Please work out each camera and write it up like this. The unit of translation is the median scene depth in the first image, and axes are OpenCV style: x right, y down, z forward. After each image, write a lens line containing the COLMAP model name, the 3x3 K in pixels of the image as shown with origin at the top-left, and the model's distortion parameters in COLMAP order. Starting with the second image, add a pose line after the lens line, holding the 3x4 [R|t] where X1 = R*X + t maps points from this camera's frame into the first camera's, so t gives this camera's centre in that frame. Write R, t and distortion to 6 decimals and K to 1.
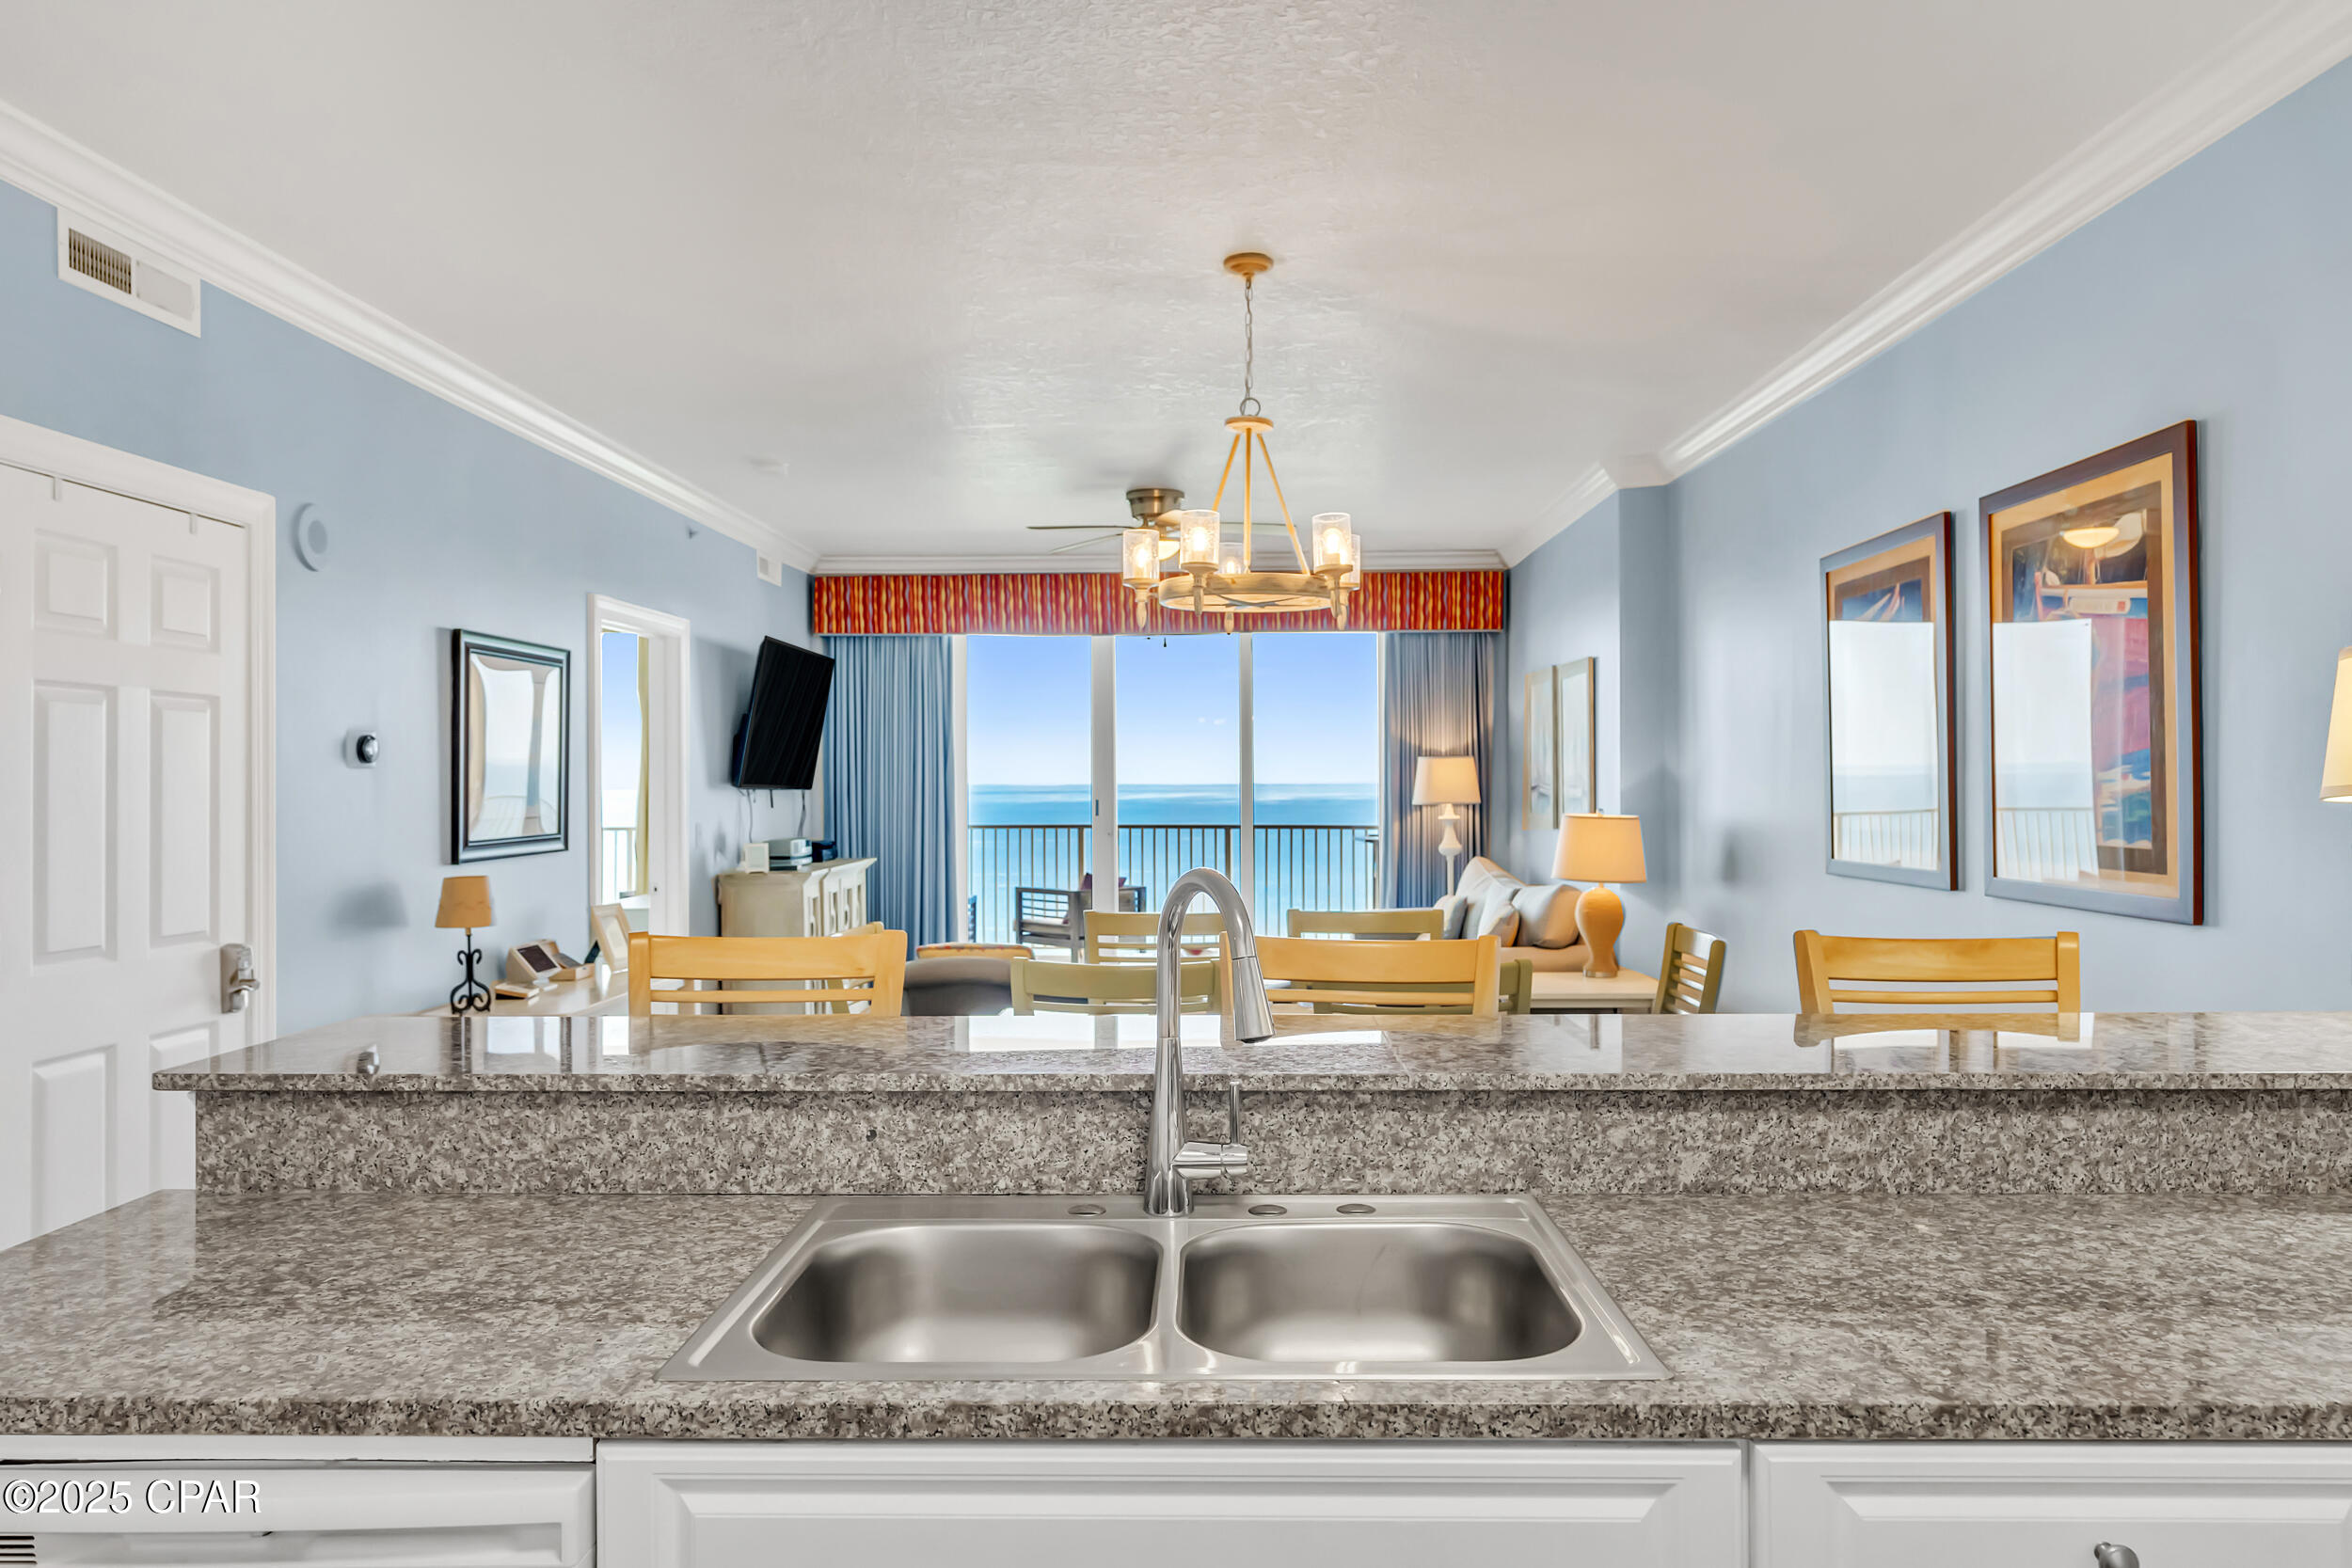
lens RADIAL K [[1559.6, 0, 1182.7], [0, 1559.6, 778.0], [0, 0, 1]] dist [-0.000858, 0.003324]
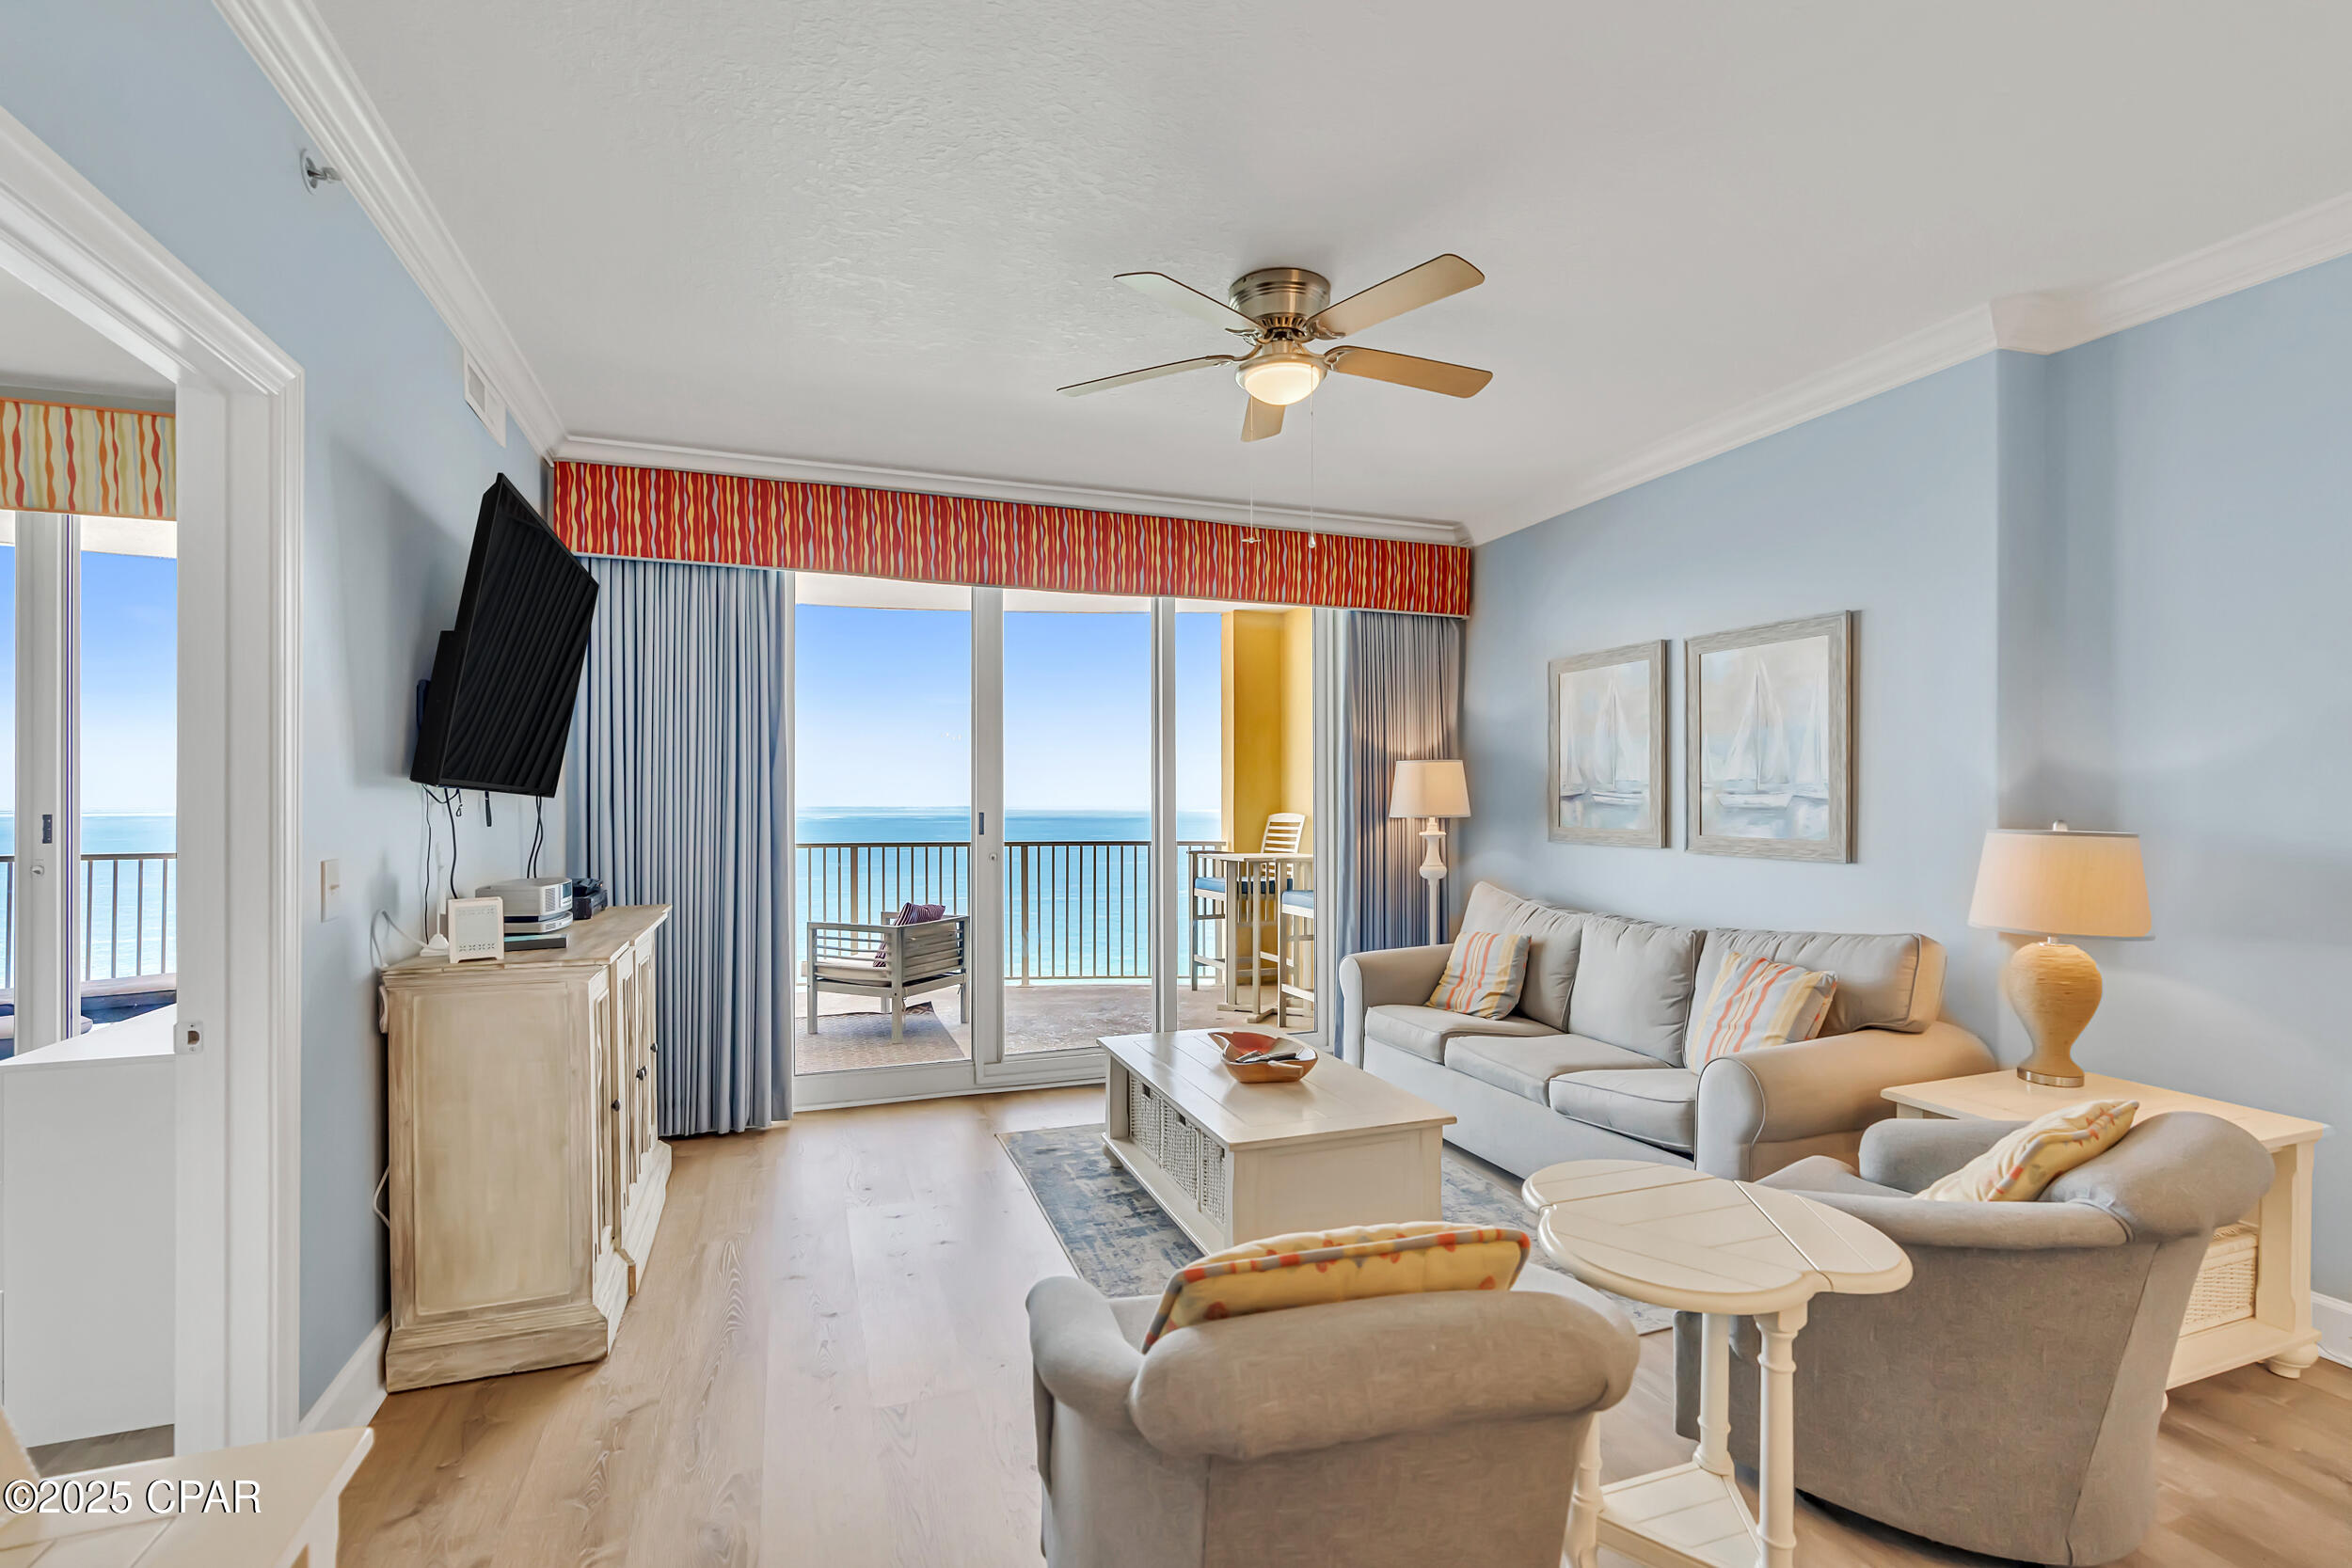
lens RADIAL K [[1066.5, 0, 1185.1], [0, 1066.5, 801.9], [0, 0, 1]] dist [-0.007709, 0.000847]
pose [[0.929238, 0.004189, 0.369458, -0.413783], [-0.003812, 0.999991, -0.001751, 0.025347], [-0.369462, 0.000219, 0.929246, 1.327211]]
